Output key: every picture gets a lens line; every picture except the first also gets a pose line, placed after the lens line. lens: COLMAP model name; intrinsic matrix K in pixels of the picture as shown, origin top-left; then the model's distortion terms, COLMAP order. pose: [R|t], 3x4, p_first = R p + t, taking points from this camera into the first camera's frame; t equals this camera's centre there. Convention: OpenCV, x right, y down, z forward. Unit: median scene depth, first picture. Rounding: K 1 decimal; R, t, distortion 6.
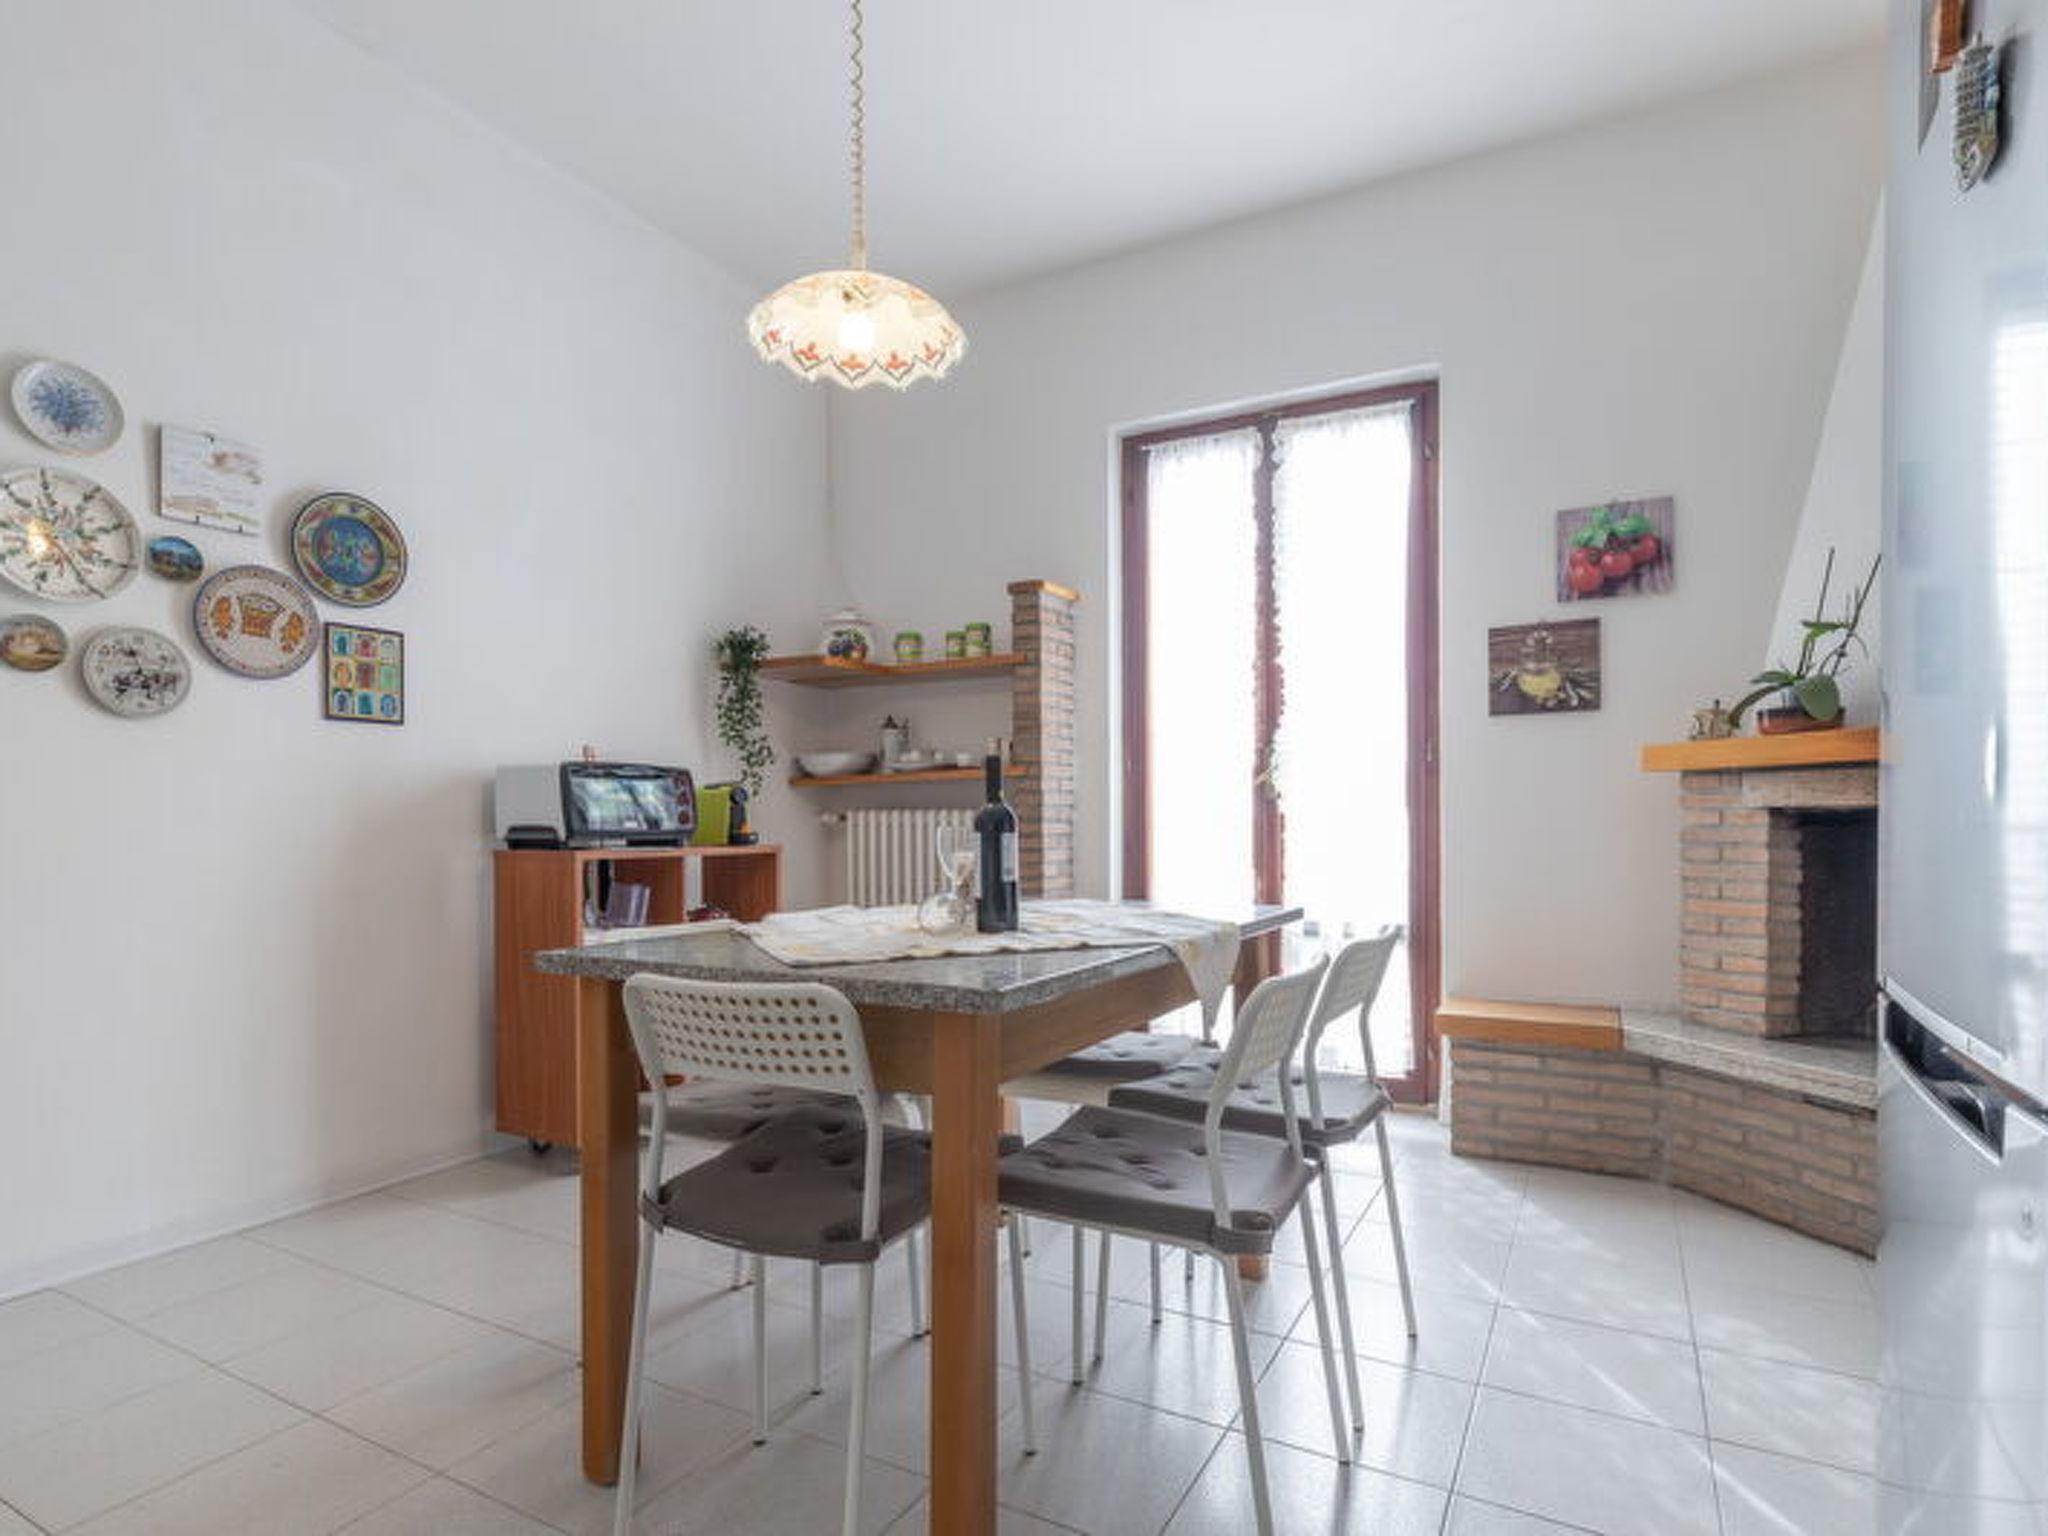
lens RADIAL K [[1044.8, 0, 1057.3], [0, 1044.8, 830.4], [0, 0, 1]] dist [0.002632, 0.000379]
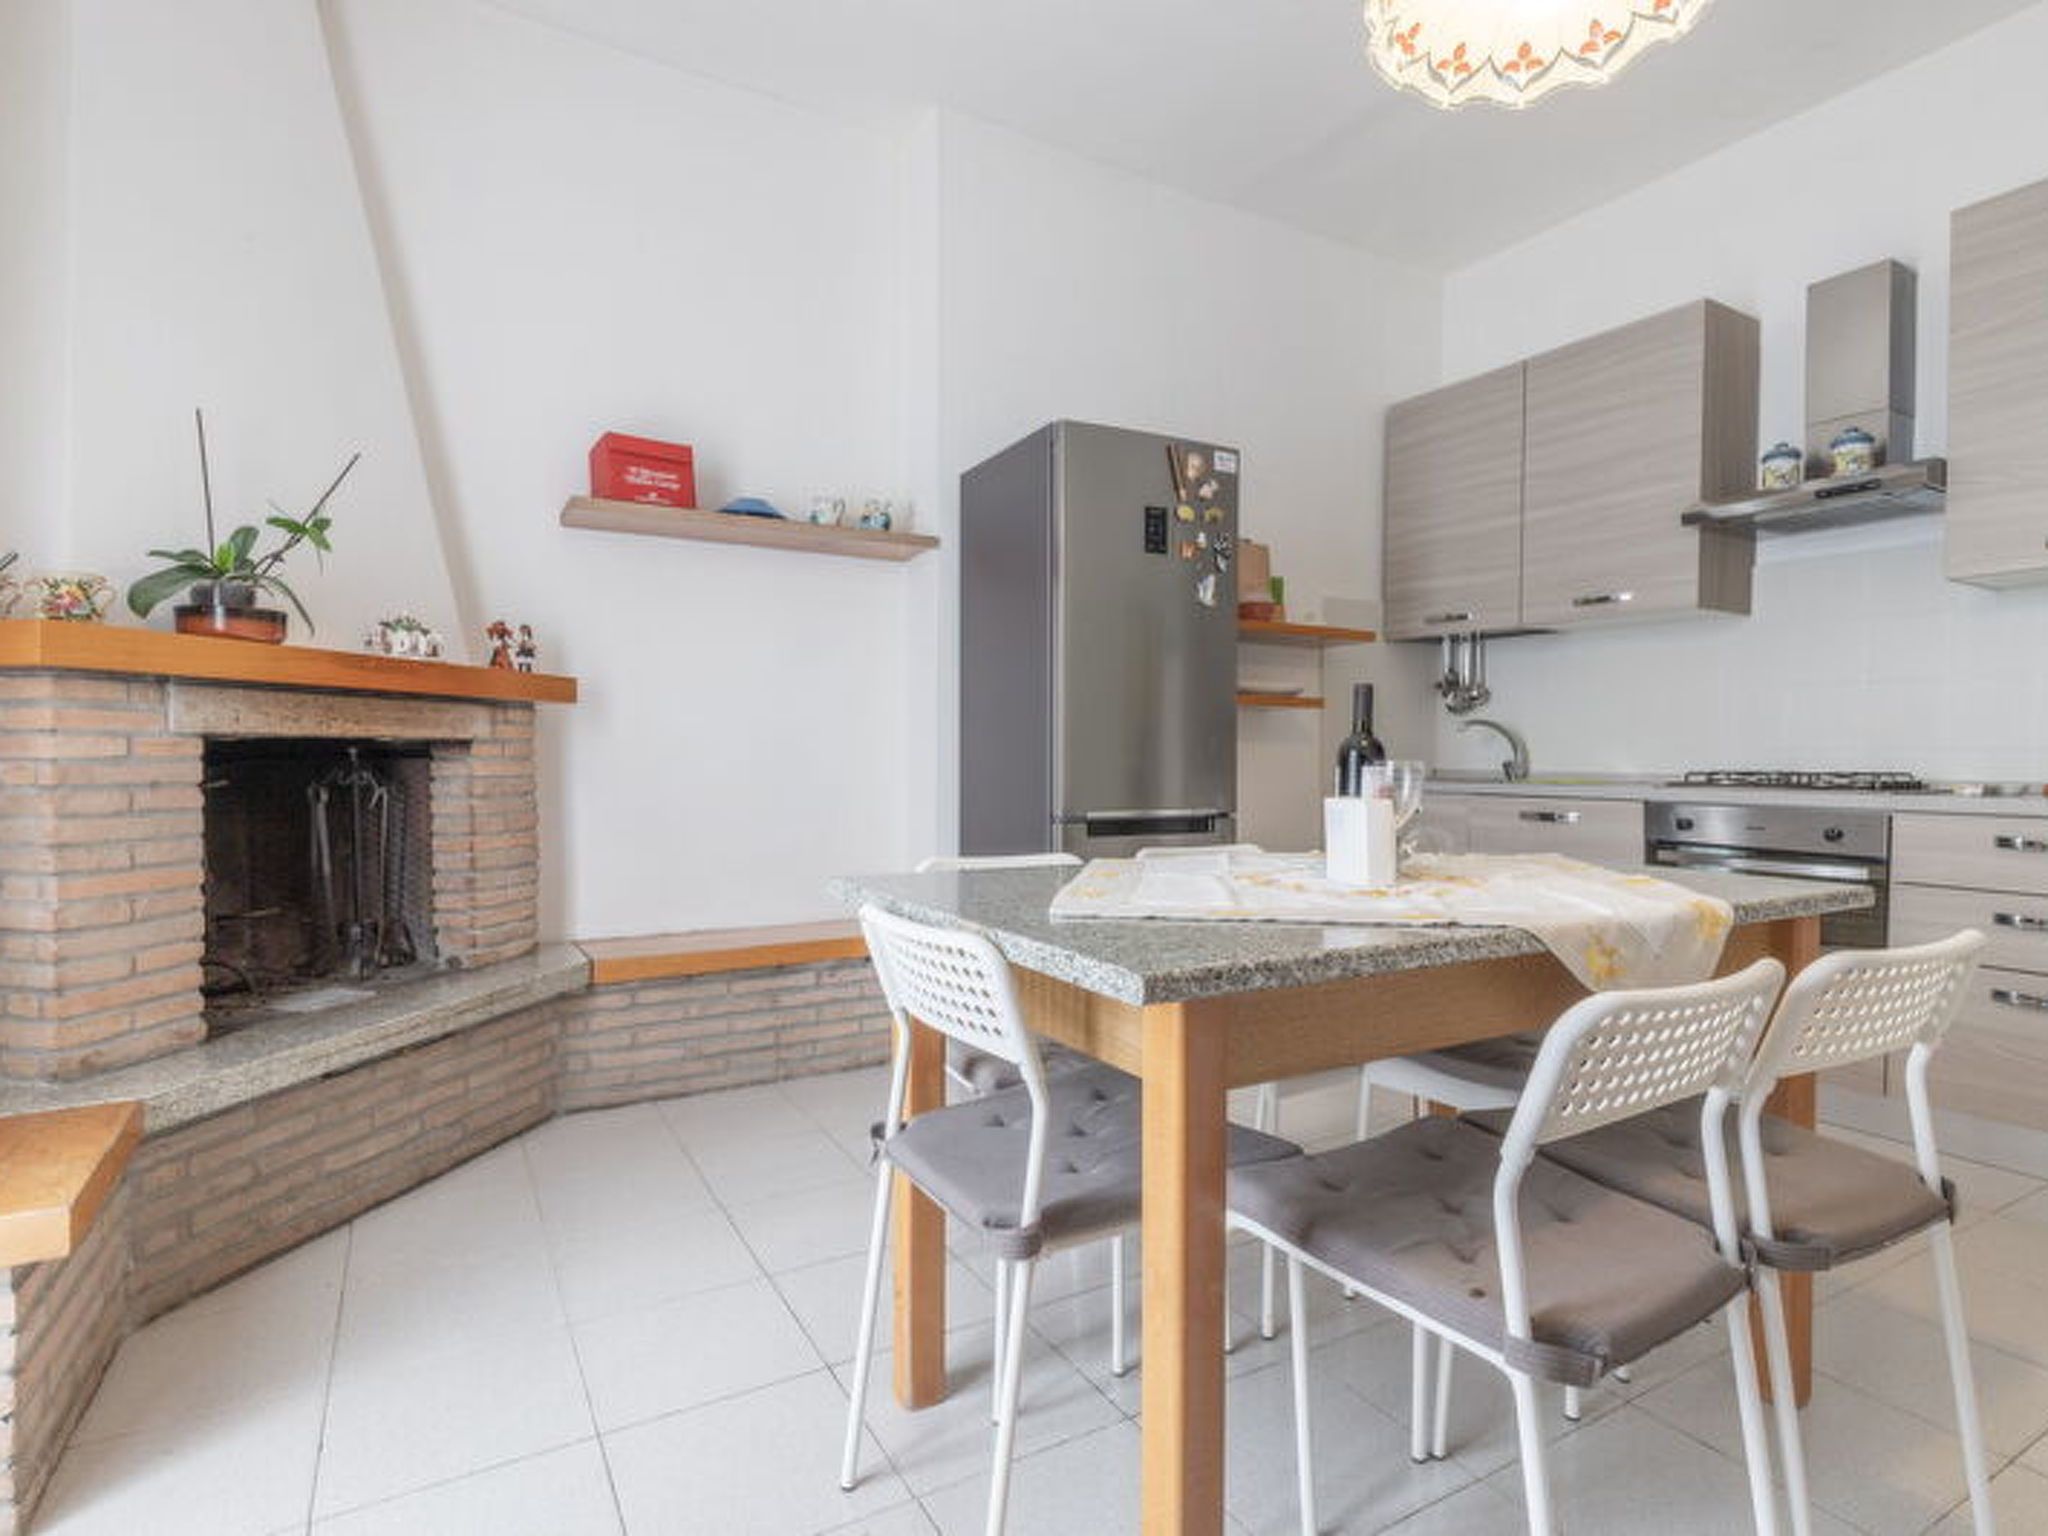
lens RADIAL K [[1033.8, 0, 1036.1], [0, 1033.8, 777.9], [0, 0, 1]] dist [0.006617, -0.001052]
pose [[-0.847345, -0.012830, 0.530888, -0.203776], [0.003267, 0.999563, 0.029371, -0.009599], [-0.531033, 0.026622, -0.846933, 1.235212]]
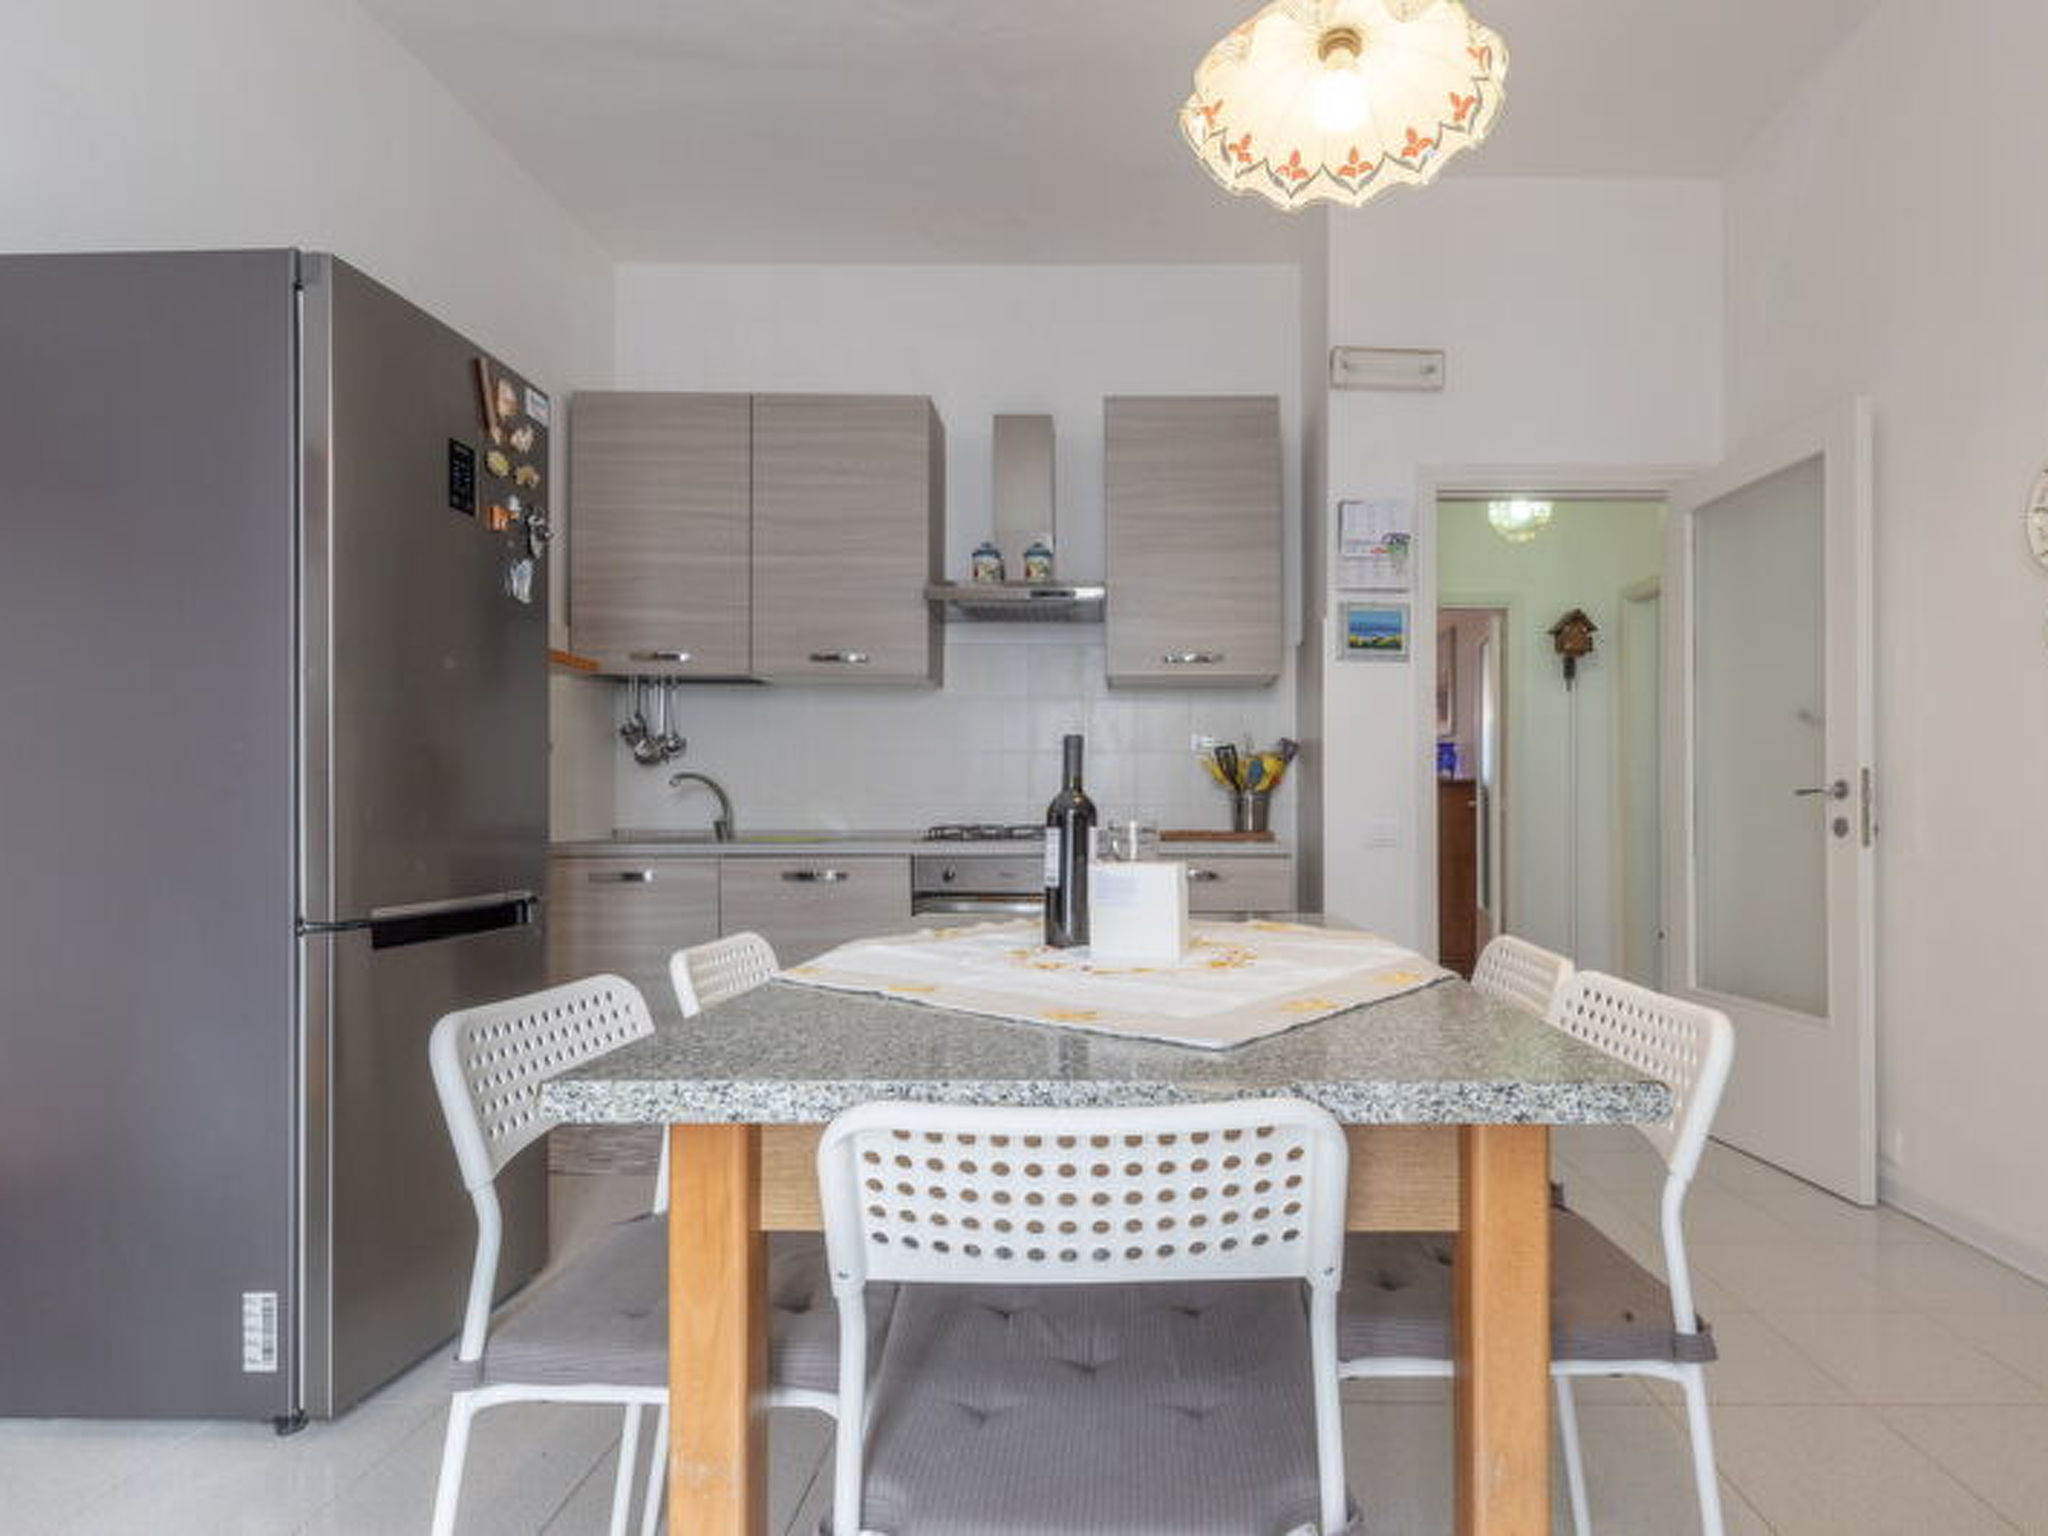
lens RADIAL K [[1079.9, 0, 1119.0], [0, 1079.9, 807.8], [0, 0, 1]] dist [0.001665, 0.000319]
pose [[-0.889745, 0.000966, -0.456457, 0.185302], [-0.001902, 0.999981, 0.005822, -0.011674], [0.456454, 0.006048, -0.889726, 1.130341]]
